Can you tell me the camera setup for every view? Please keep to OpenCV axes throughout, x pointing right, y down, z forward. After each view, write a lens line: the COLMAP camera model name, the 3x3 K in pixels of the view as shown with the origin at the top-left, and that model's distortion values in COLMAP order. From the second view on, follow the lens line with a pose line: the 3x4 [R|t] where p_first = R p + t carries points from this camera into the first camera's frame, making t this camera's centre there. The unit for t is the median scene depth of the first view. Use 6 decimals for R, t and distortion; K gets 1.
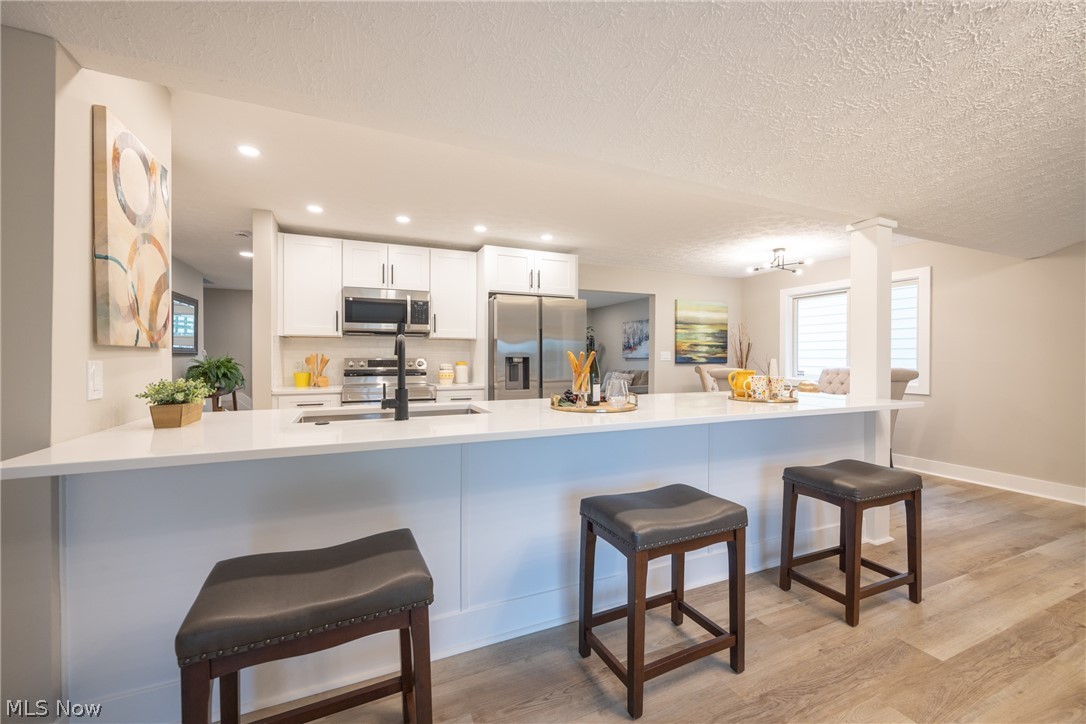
lens RADIAL K [[416.1, 0, 502.9], [0, 416.1, 359.4], [0, 0, 1]] dist [-0.002400, -0.000241]
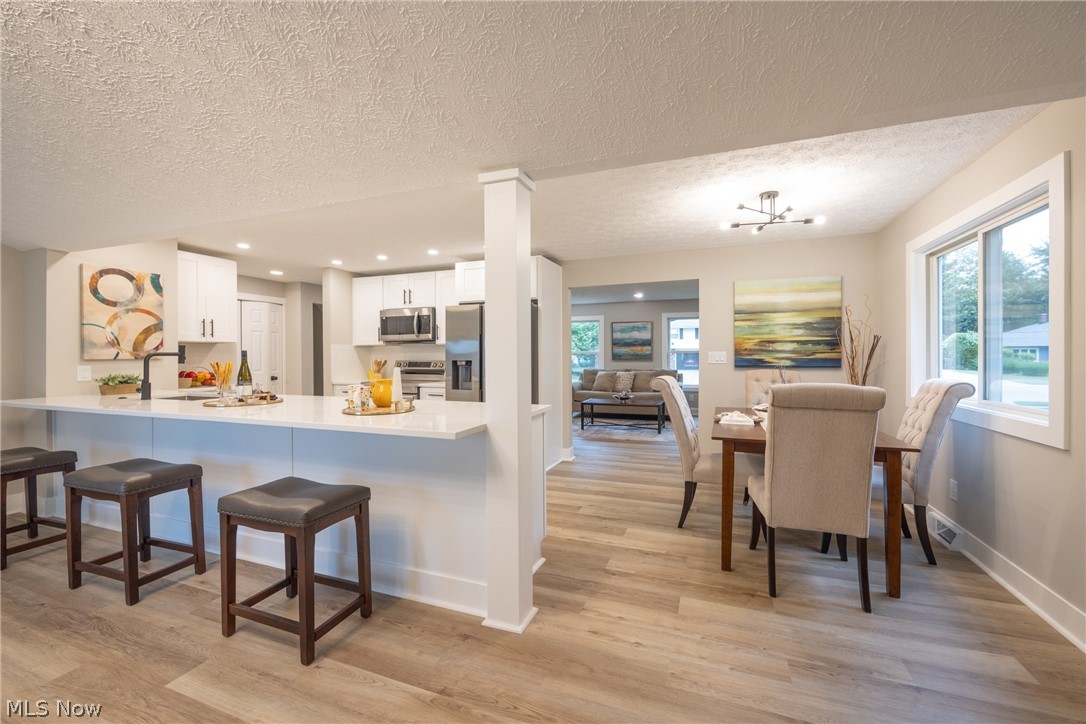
lens RADIAL K [[393.0, 0, 530.3], [0, 393.0, 360.2], [0, 0, 1]] dist [-0.002540, -0.000283]
pose [[0.757666, 0.002245, -0.652639, 0.828805], [0.003469, 0.999966, 0.007467, -0.013141], [0.652633, -0.007922, 0.757633, 0.313329]]
